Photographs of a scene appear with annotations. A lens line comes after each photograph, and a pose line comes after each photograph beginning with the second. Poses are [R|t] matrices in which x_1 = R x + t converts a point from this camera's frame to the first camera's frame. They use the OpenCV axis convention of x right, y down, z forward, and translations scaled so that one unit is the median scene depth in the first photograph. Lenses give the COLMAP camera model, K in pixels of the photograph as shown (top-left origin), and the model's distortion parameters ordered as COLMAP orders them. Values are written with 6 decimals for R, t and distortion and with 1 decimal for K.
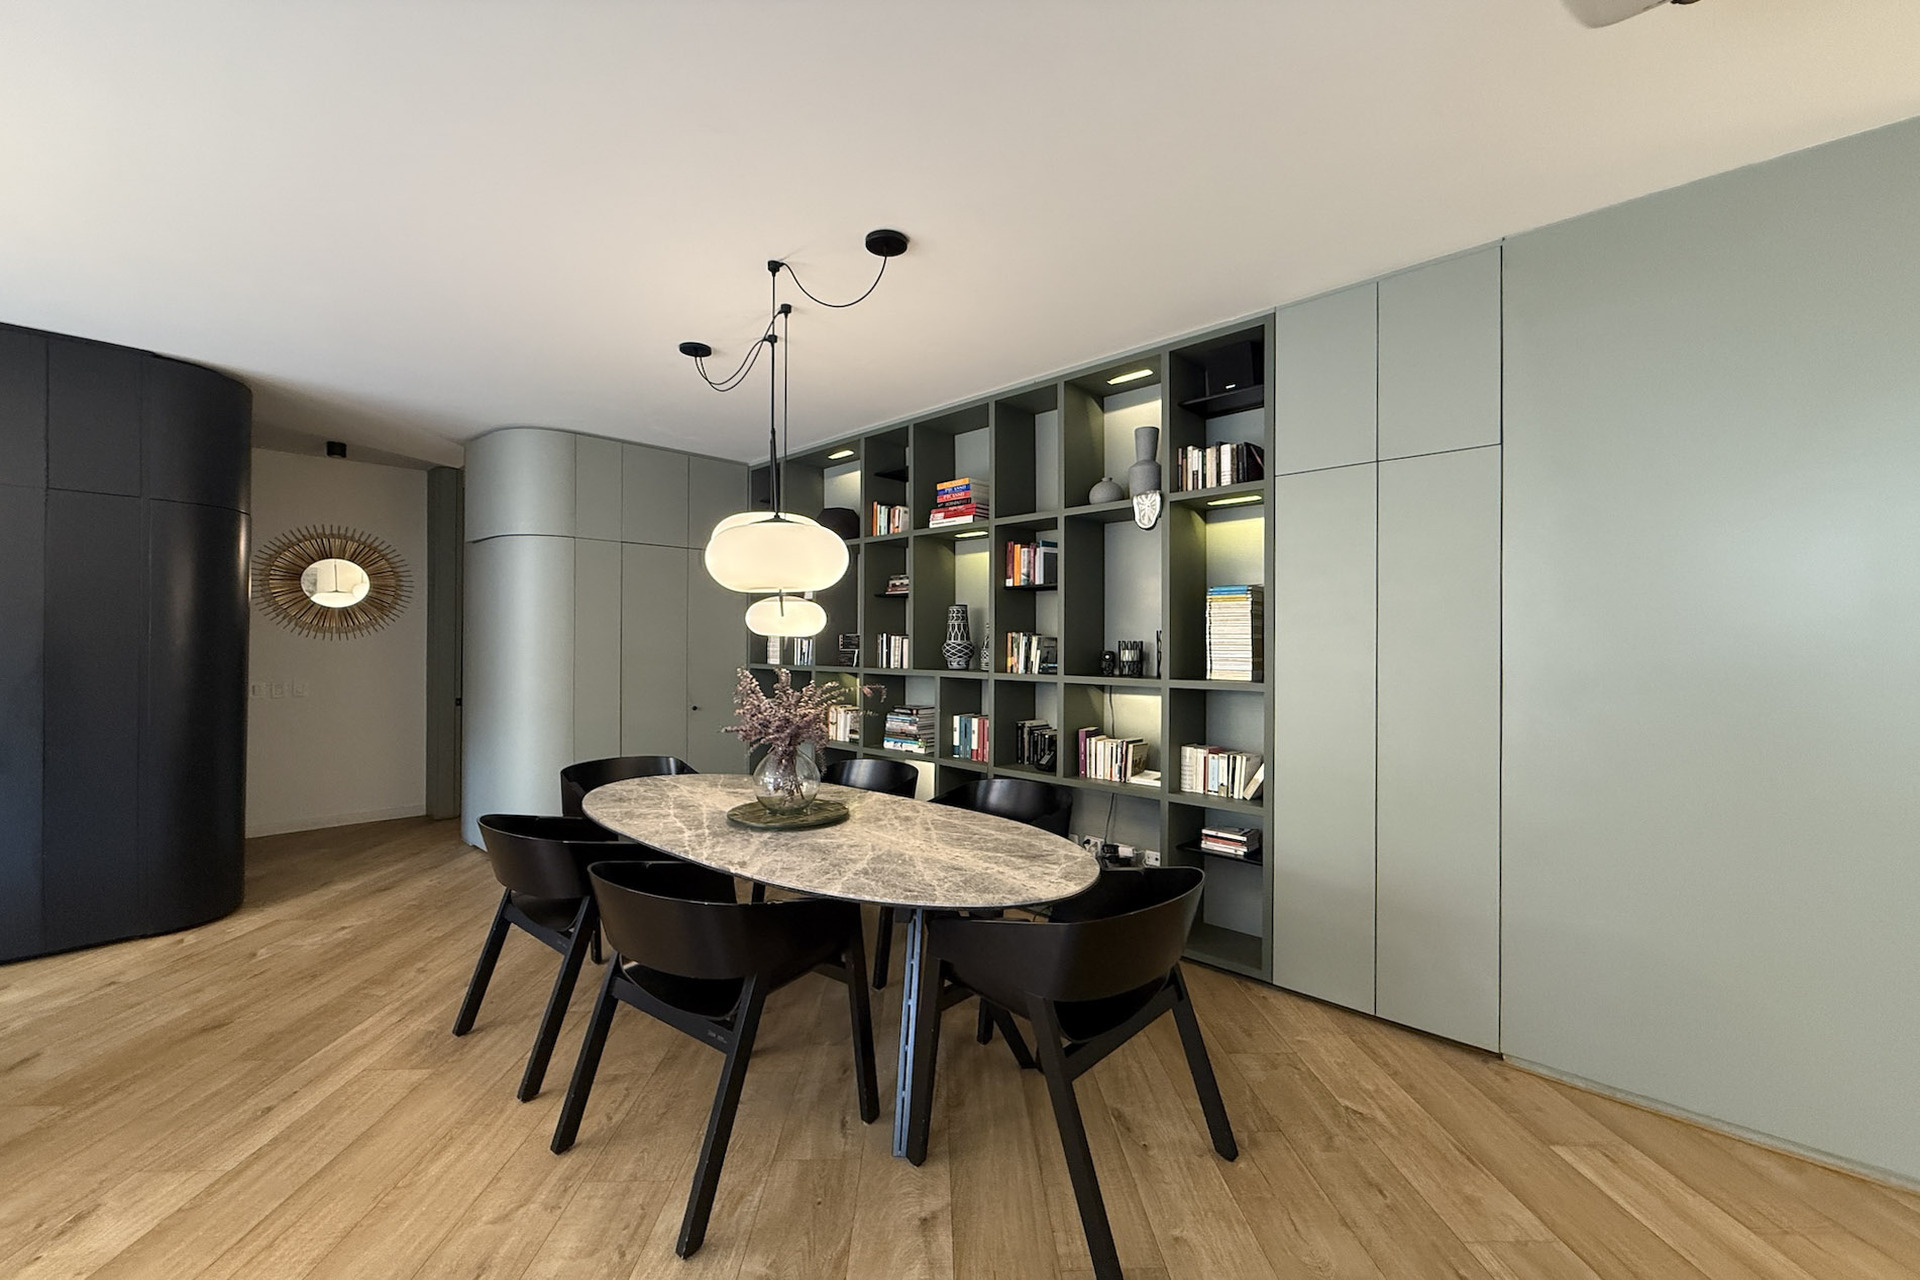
lens RADIAL K [[775.1, 0, 956.1], [0, 775.1, 637.8], [0, 0, 1]] dist [-0.000096, -0.000031]
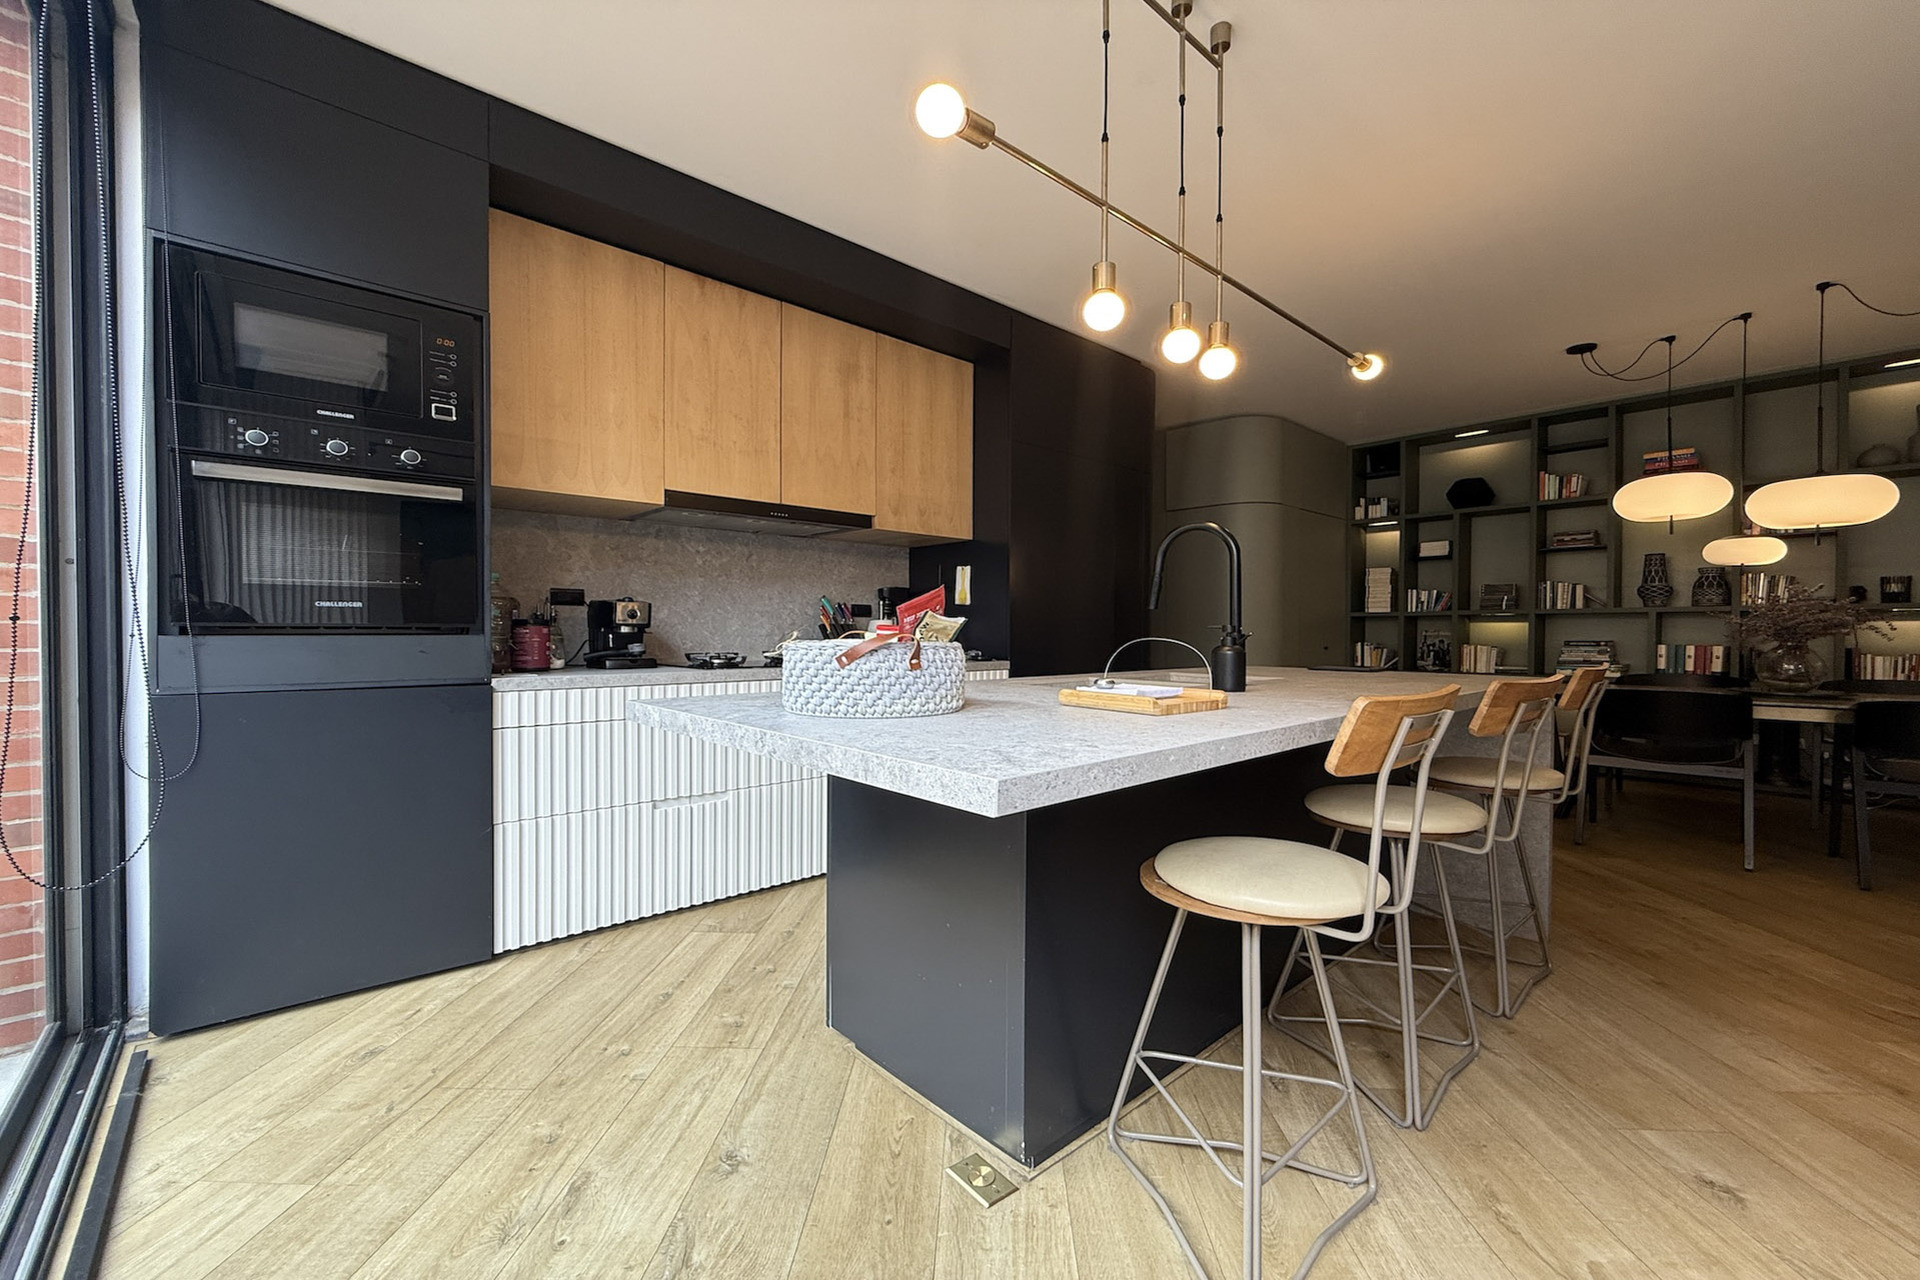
lens RADIAL K [[765.9, 0, 954.9], [0, 765.9, 639.2], [0, 0, 1]] dist [0.001037, 0.000440]
pose [[0.997331, -0.000291, -0.073019, -1.329924], [0.001557, 0.999849, 0.017292, 0.090707], [0.073003, -0.017360, 0.997181, -0.372204]]
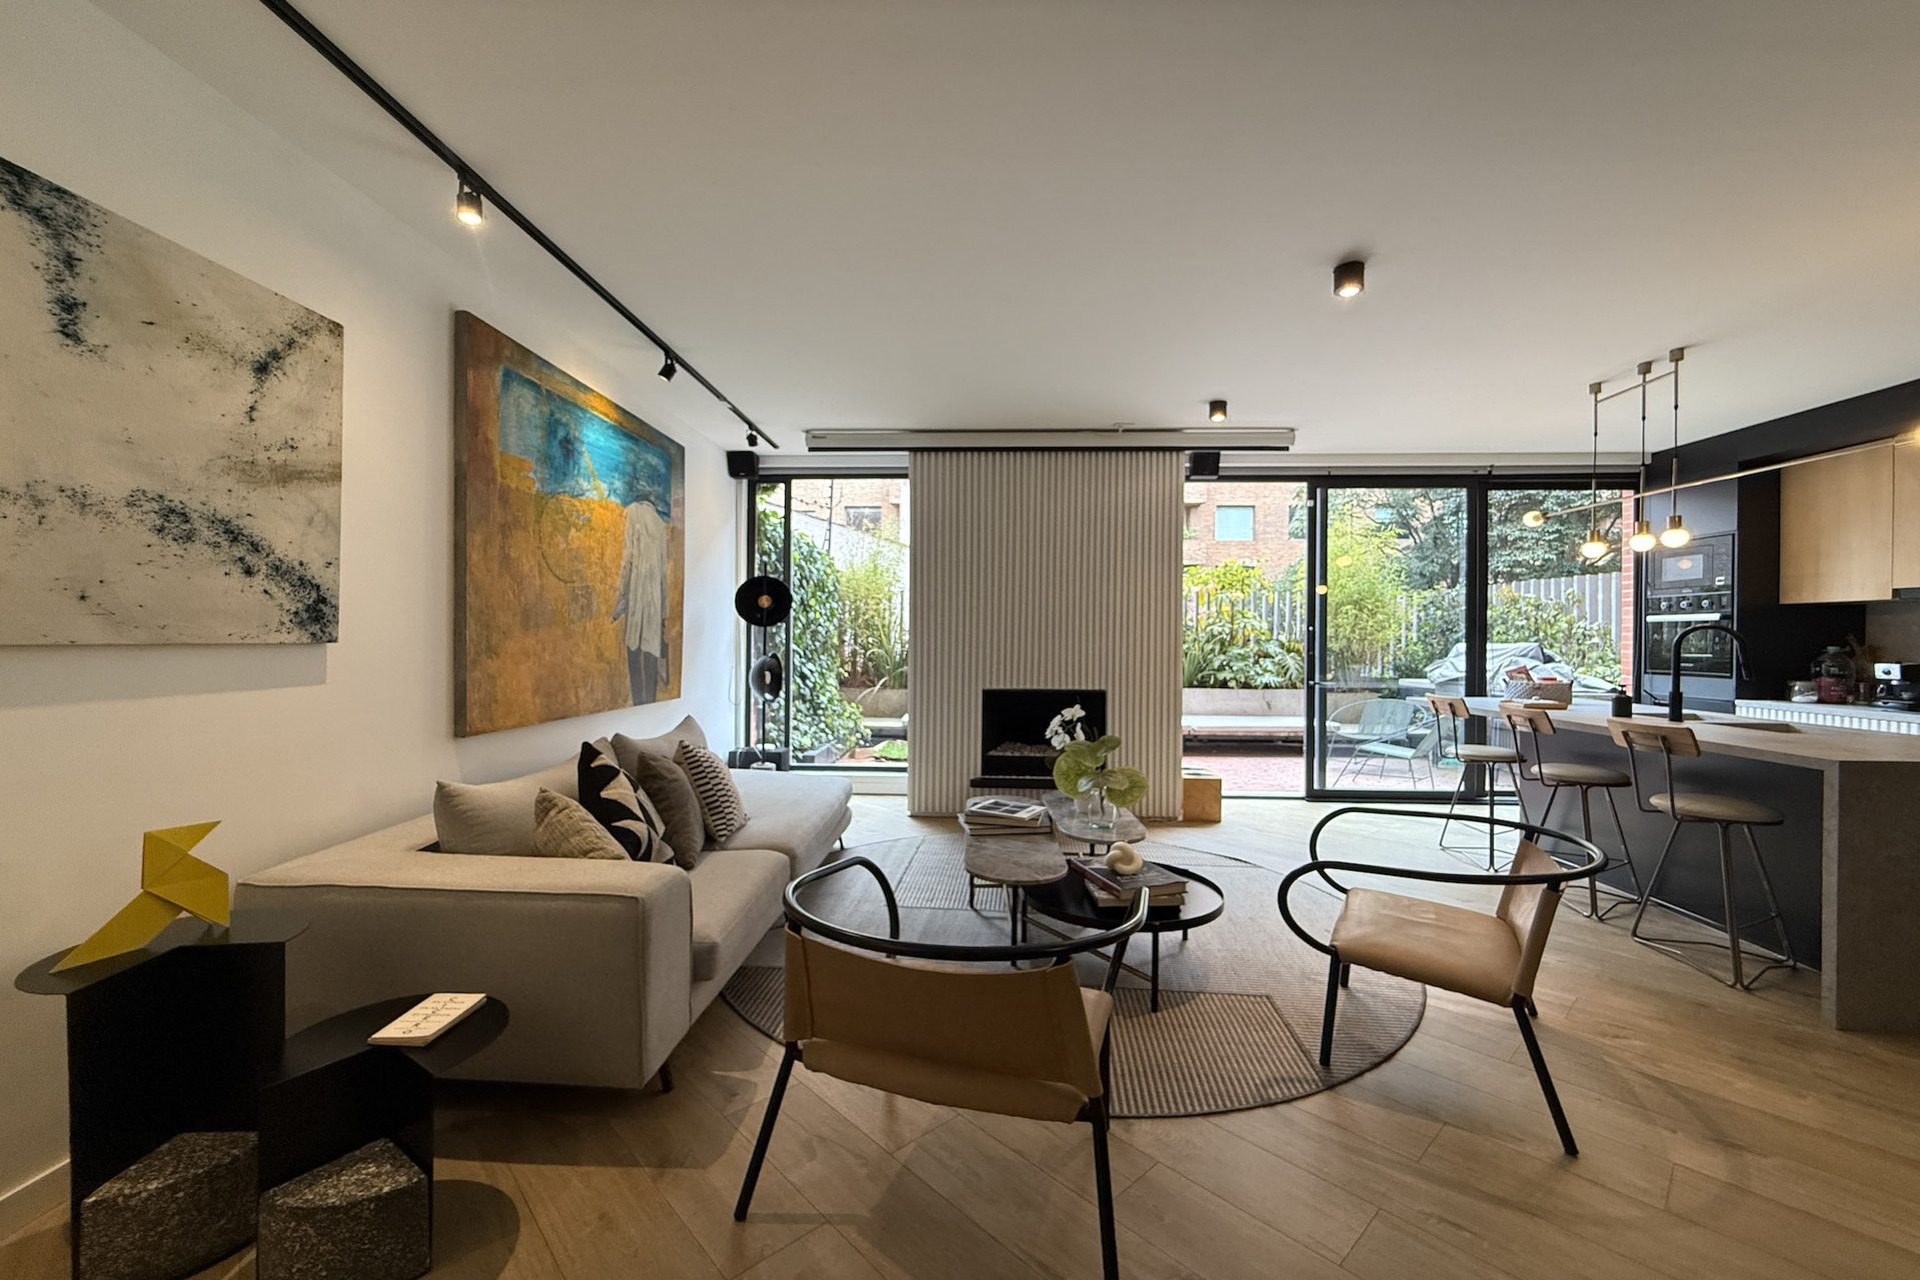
lens RADIAL K [[770.2, 0, 953.0], [0, 770.2, 641.1], [0, 0, 1]] dist [-0.000437, 0.000331]
pose [[-0.754821, -0.005344, -0.655909, 0.350031], [-0.005783, 0.999982, -0.001492, 0.033230], [0.655906, 0.002667, -0.754838, 0.429335]]
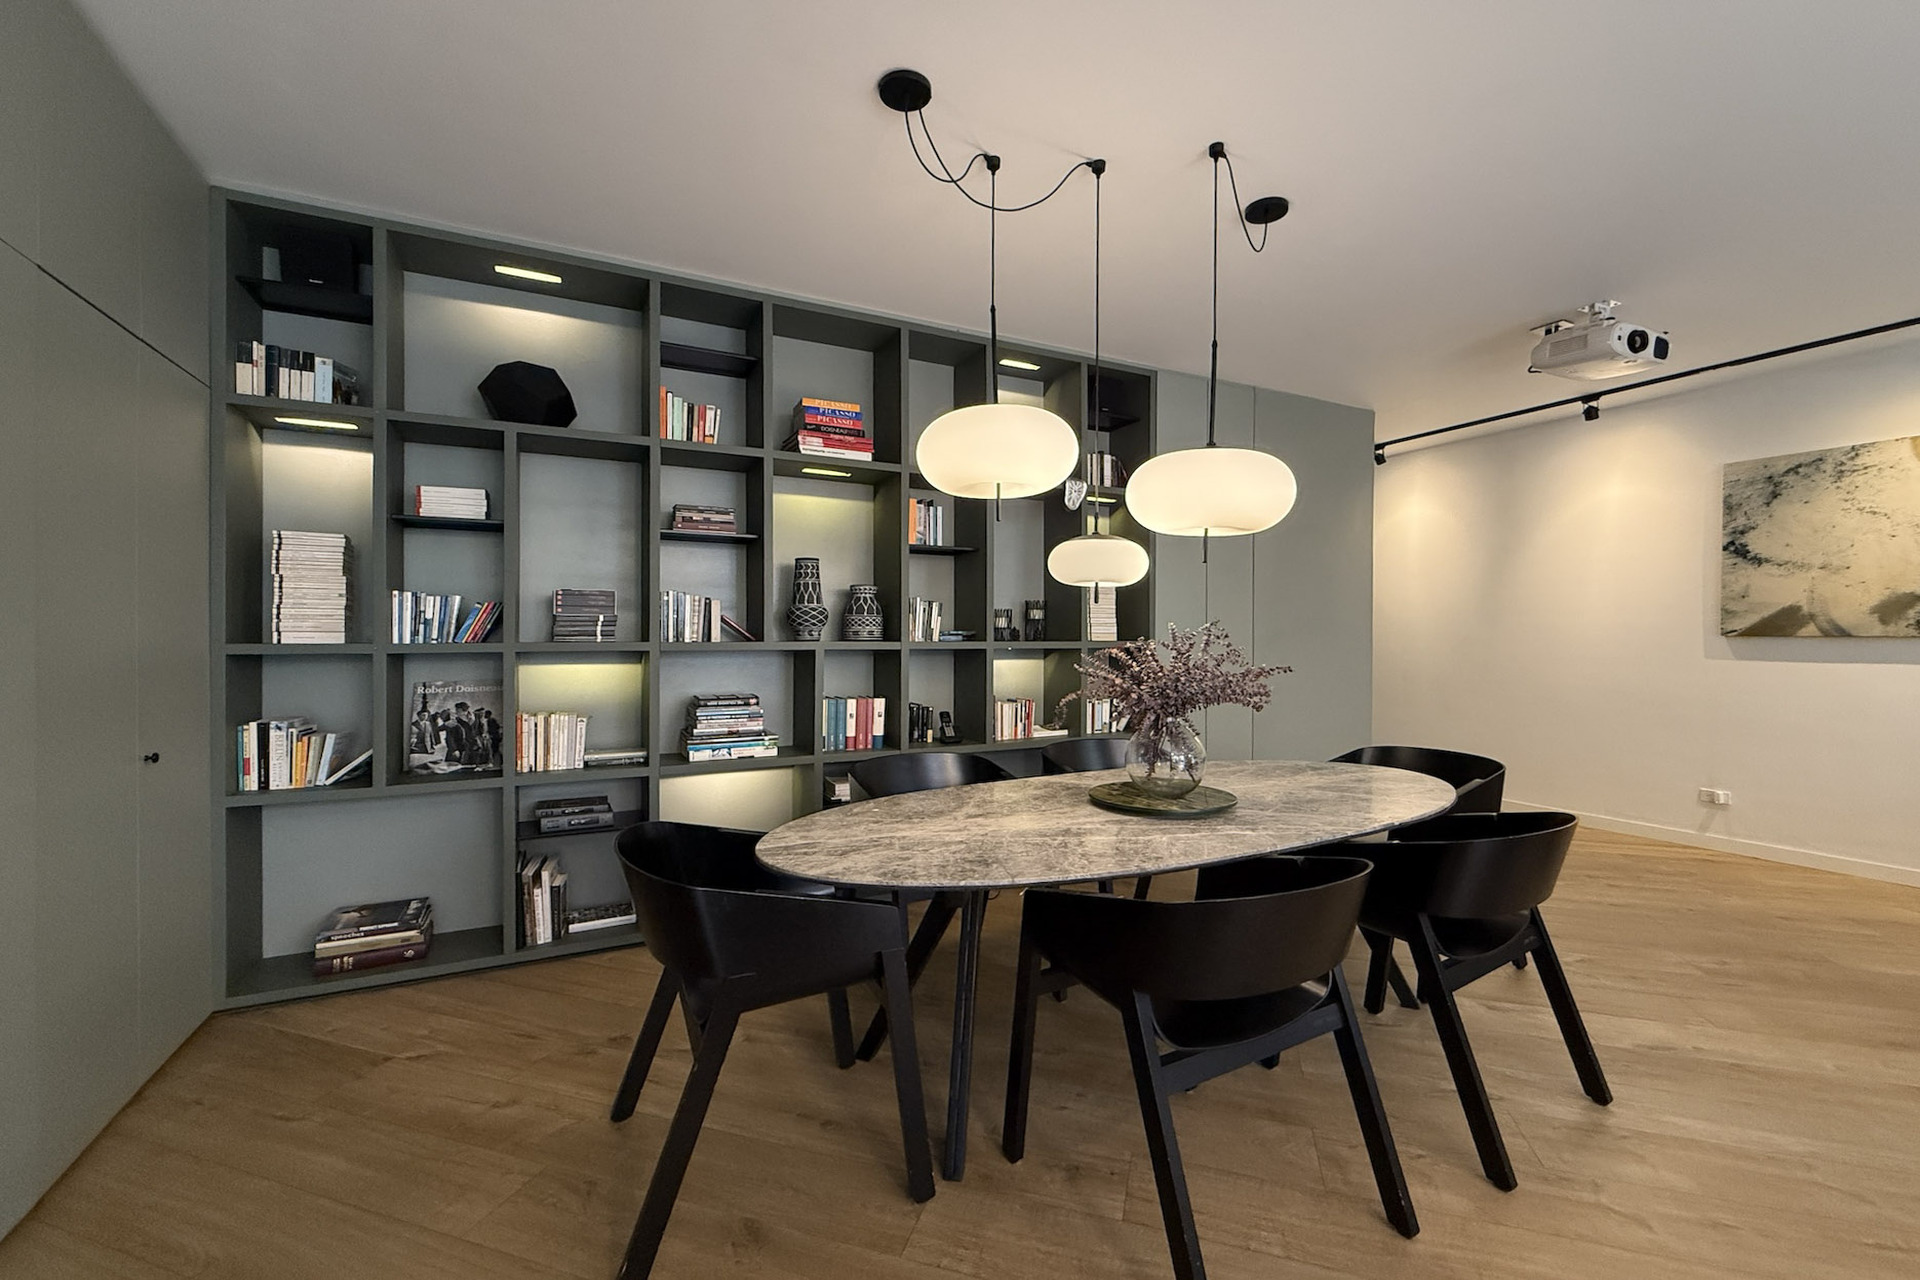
lens RADIAL K [[781.9, 0, 955.5], [0, 781.9, 640.6], [0, 0, 1]] dist [-0.001790, 0.000449]
pose [[0.332497, -0.006164, 0.943084, -0.918845], [-0.006435, 0.999941, 0.008804, 0.043199], [-0.943083, -0.008997, 0.332437, 0.788359]]
